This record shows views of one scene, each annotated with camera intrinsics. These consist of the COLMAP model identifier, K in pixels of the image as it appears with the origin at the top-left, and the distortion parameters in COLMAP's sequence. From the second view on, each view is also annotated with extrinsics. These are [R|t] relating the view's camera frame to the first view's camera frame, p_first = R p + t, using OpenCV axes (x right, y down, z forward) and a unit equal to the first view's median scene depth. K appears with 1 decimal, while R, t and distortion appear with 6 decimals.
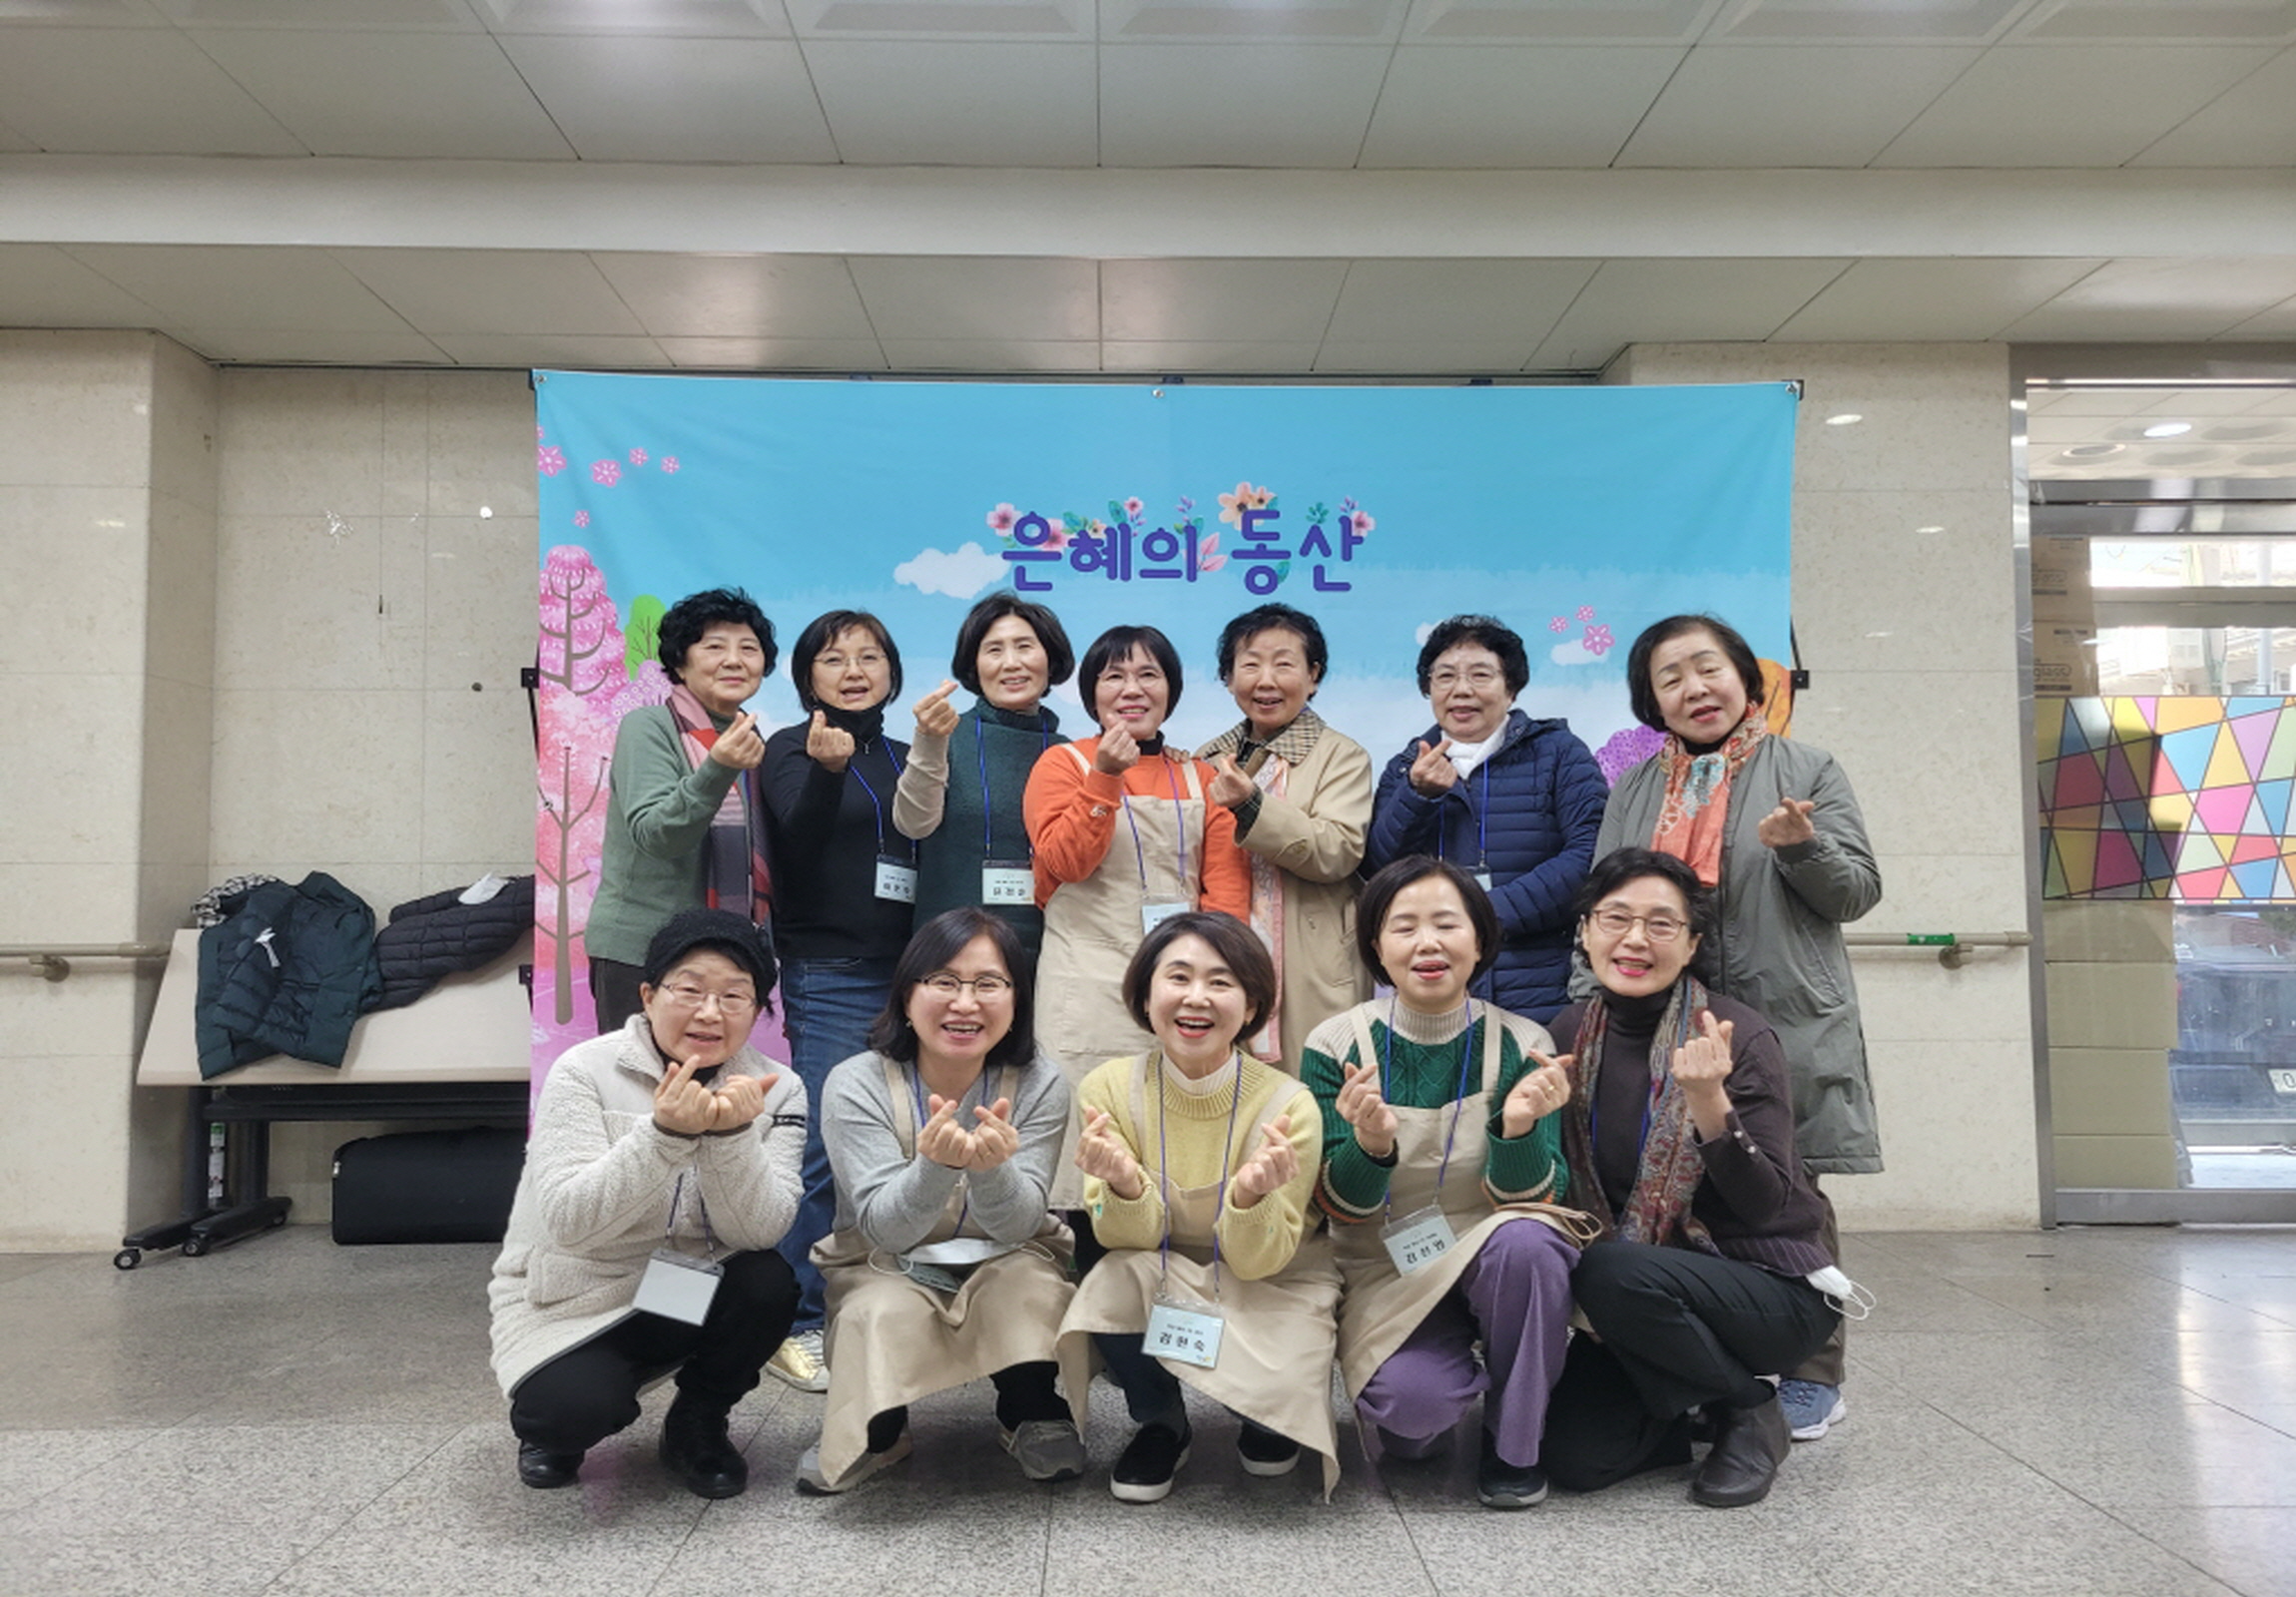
lens RADIAL K [[1638.4, 0, 1143.3], [0, 1638.4, 794.2], [0, 0, 1]] dist [0.051857, -0.004598]
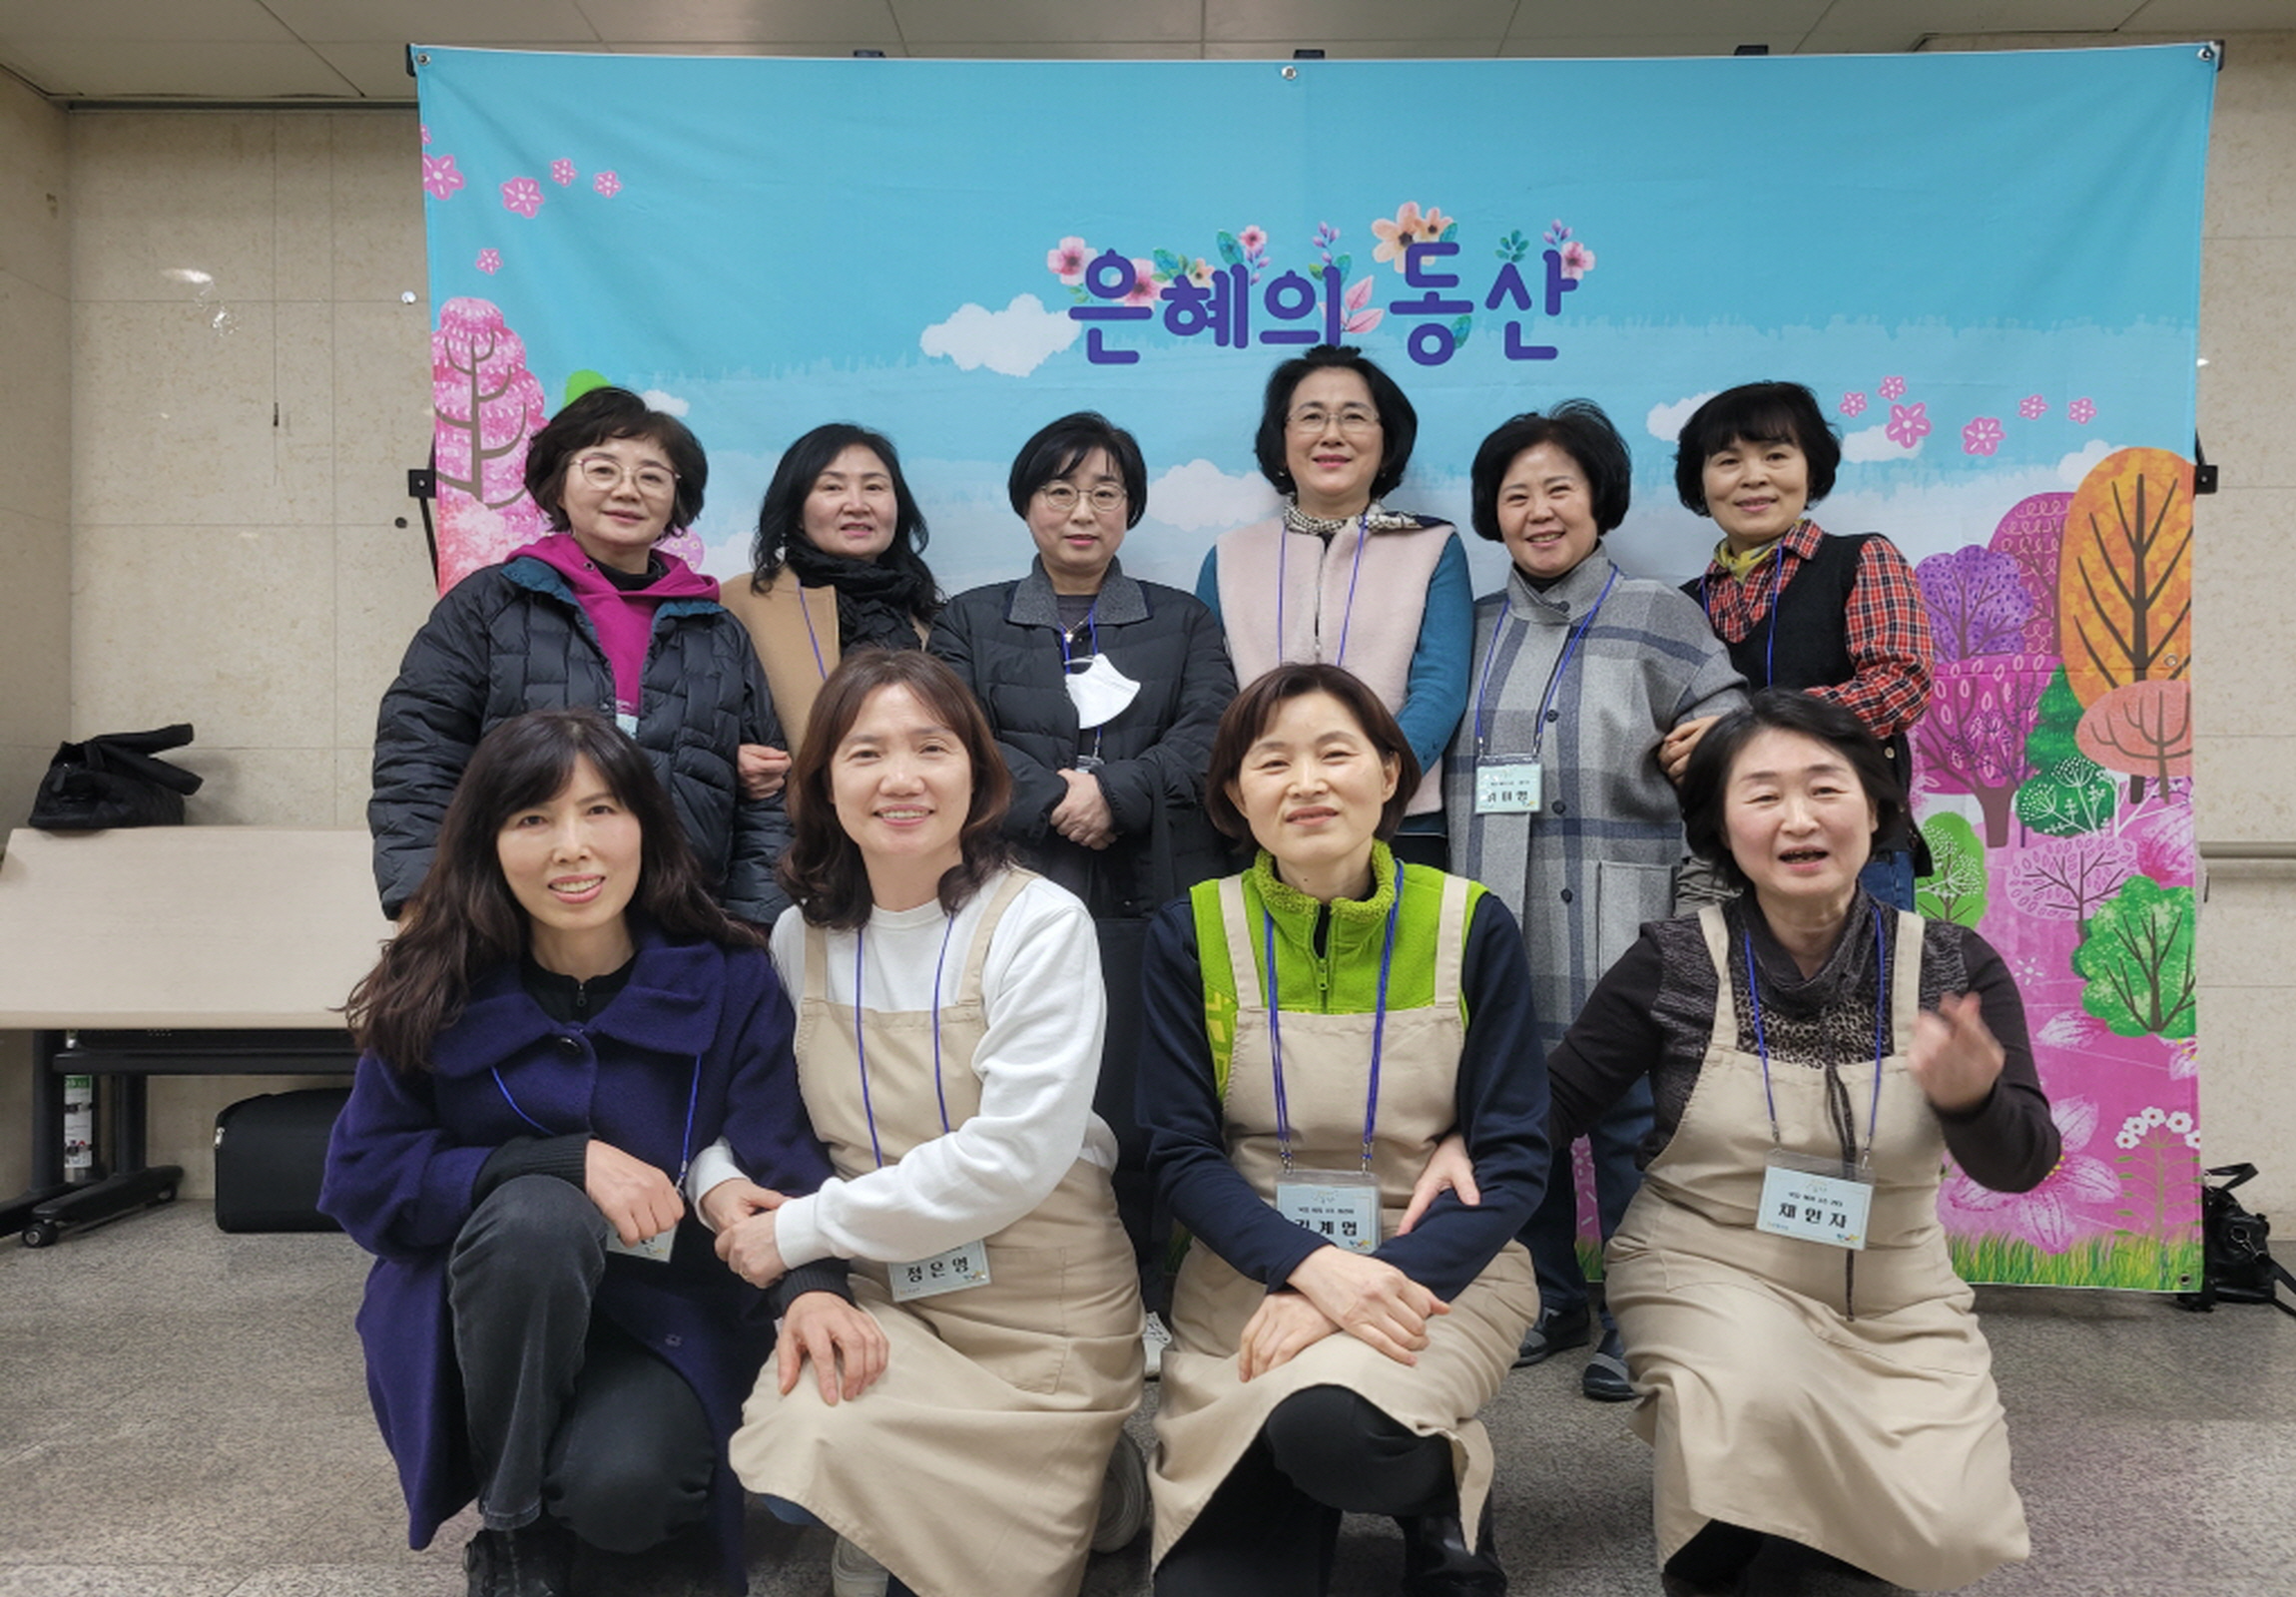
lens RADIAL K [[1694.8, 0, 1148.0], [0, 1694.8, 798.5], [0, 0, 1]] dist [0.053597, -0.001339]
pose [[0.999036, 0.001866, -0.043854, -0.018300], [0.000430, 0.998632, 0.052294, 0.028141], [0.043892, -0.052262, 0.997668, 0.244616]]
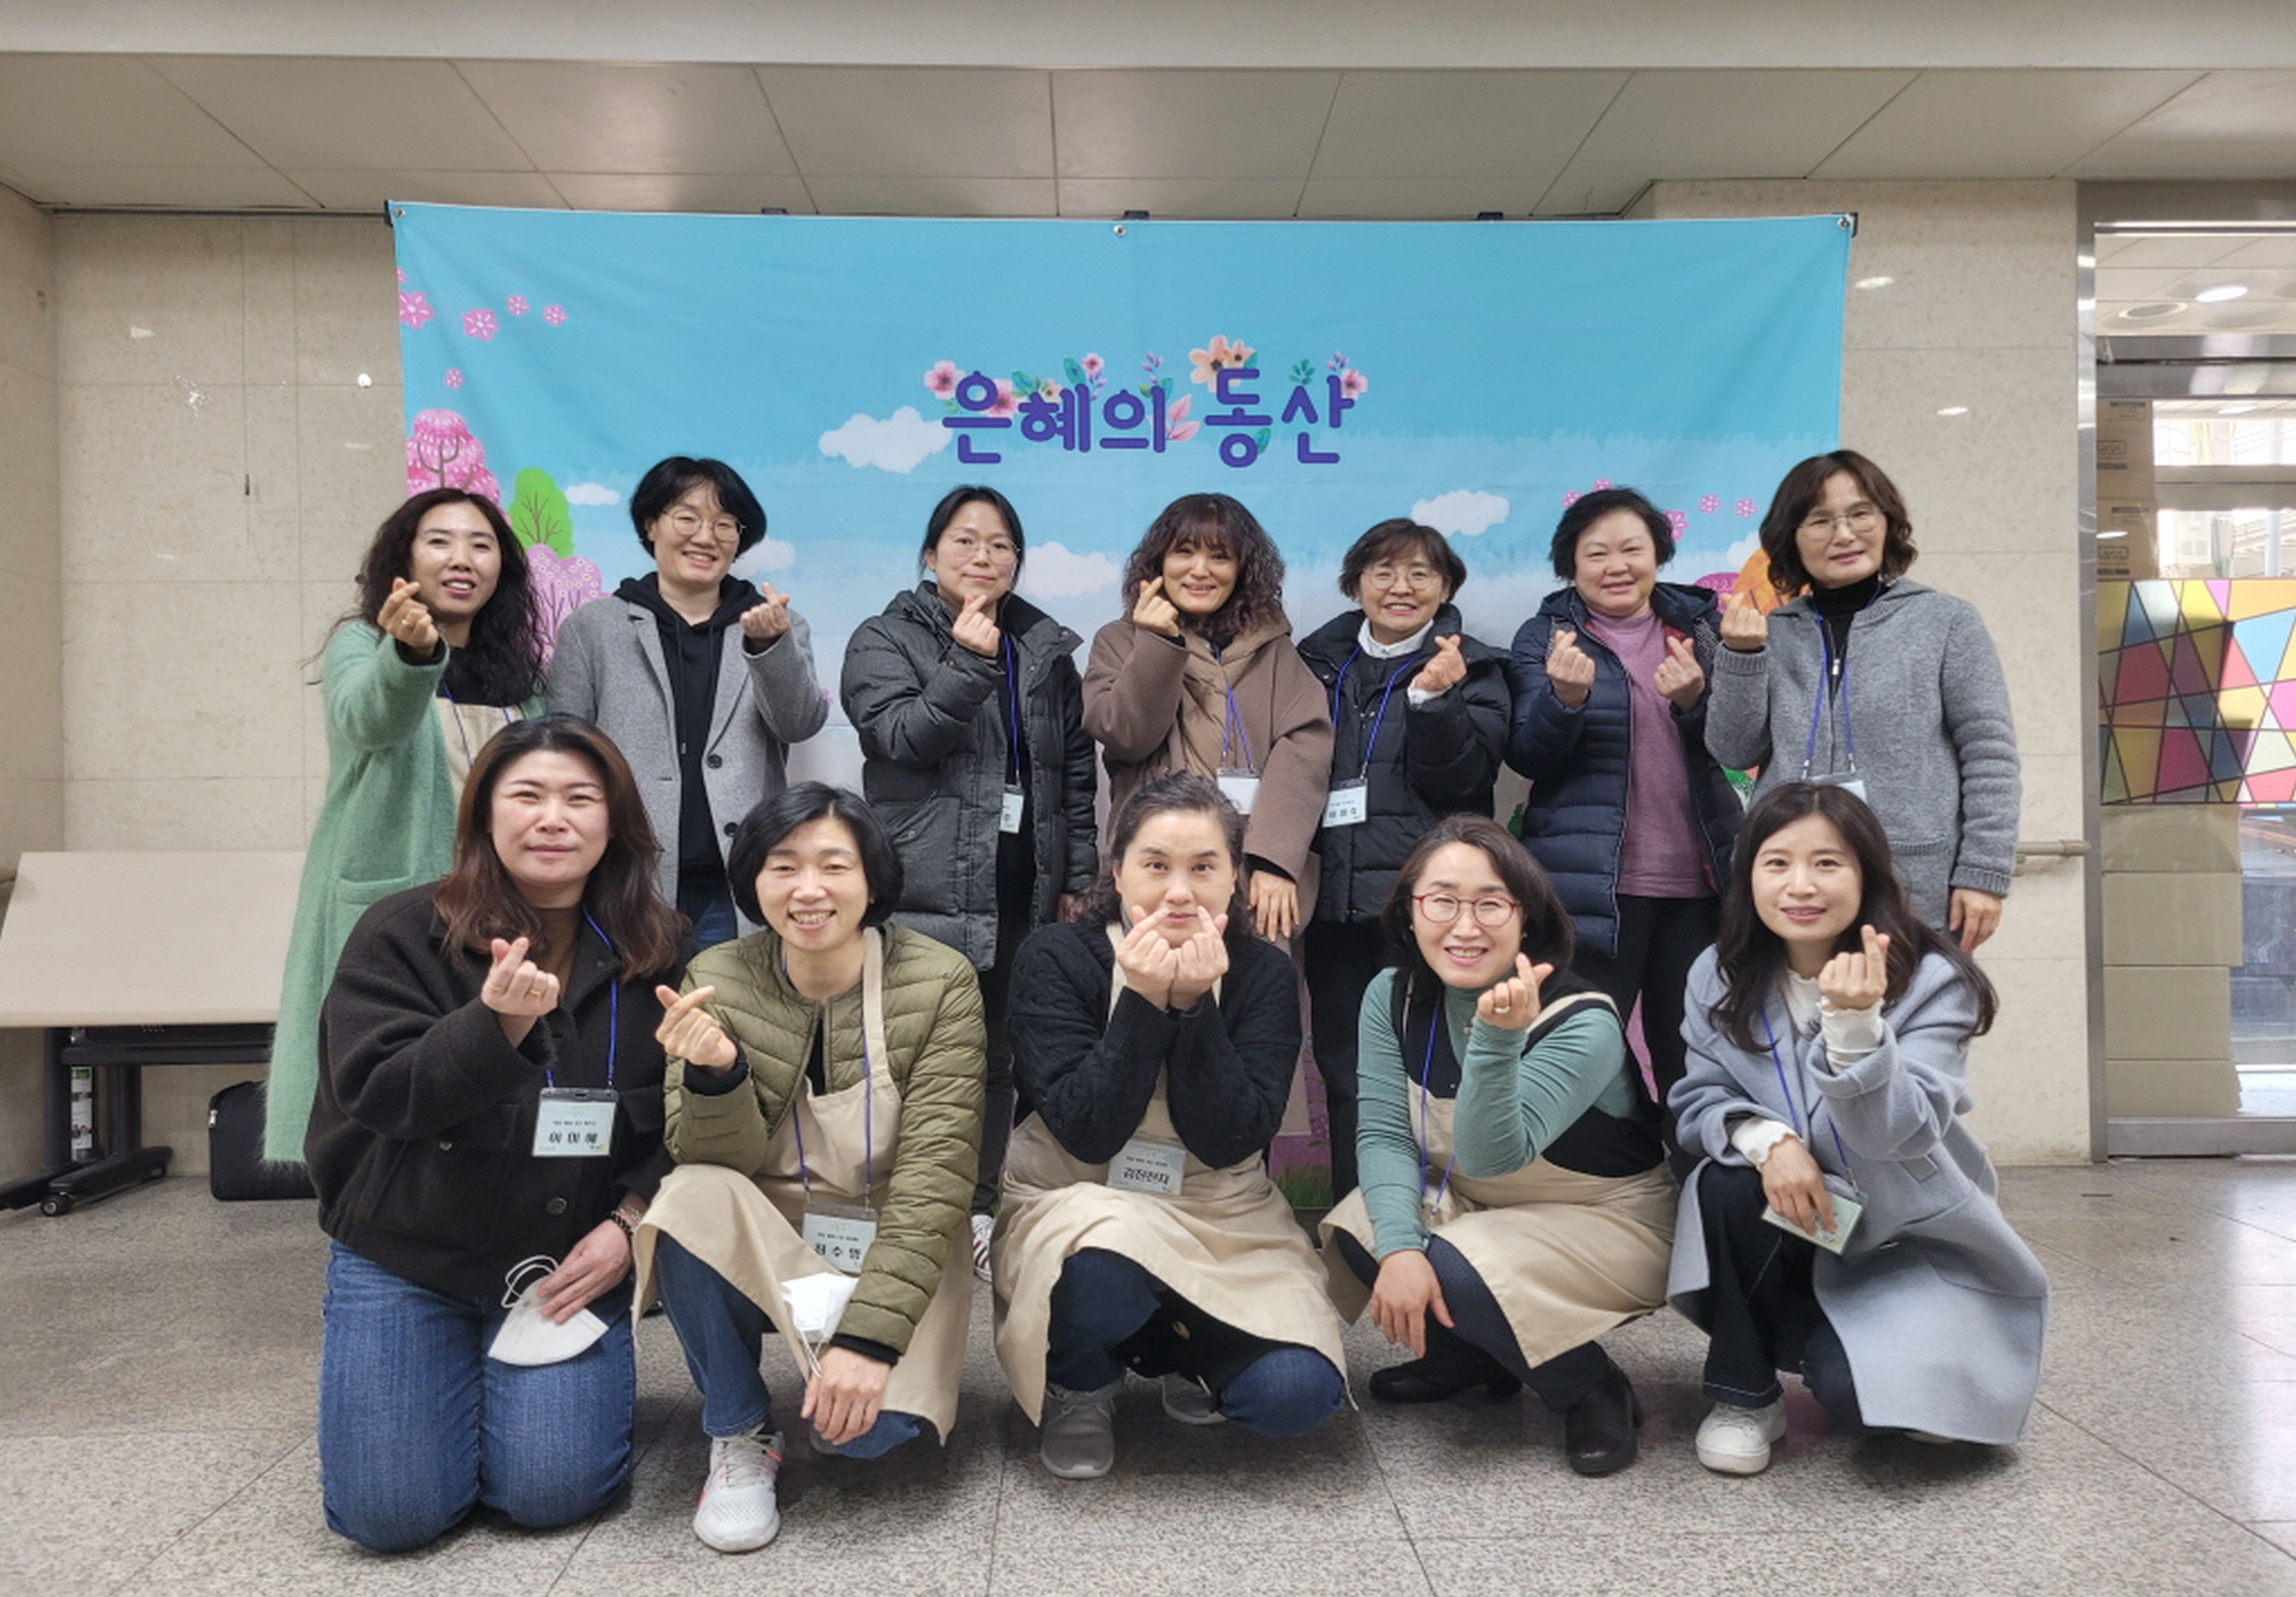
lens RADIAL K [[1659.6, 0, 1141.6], [0, 1659.6, 789.6], [0, 0, 1]] dist [0.074363, -0.036114]
pose [[0.999850, -0.006821, 0.015907, 0.004444], [0.006012, 0.998713, 0.050360, 0.006319], [-0.016230, -0.050257, 0.998604, 0.099099]]
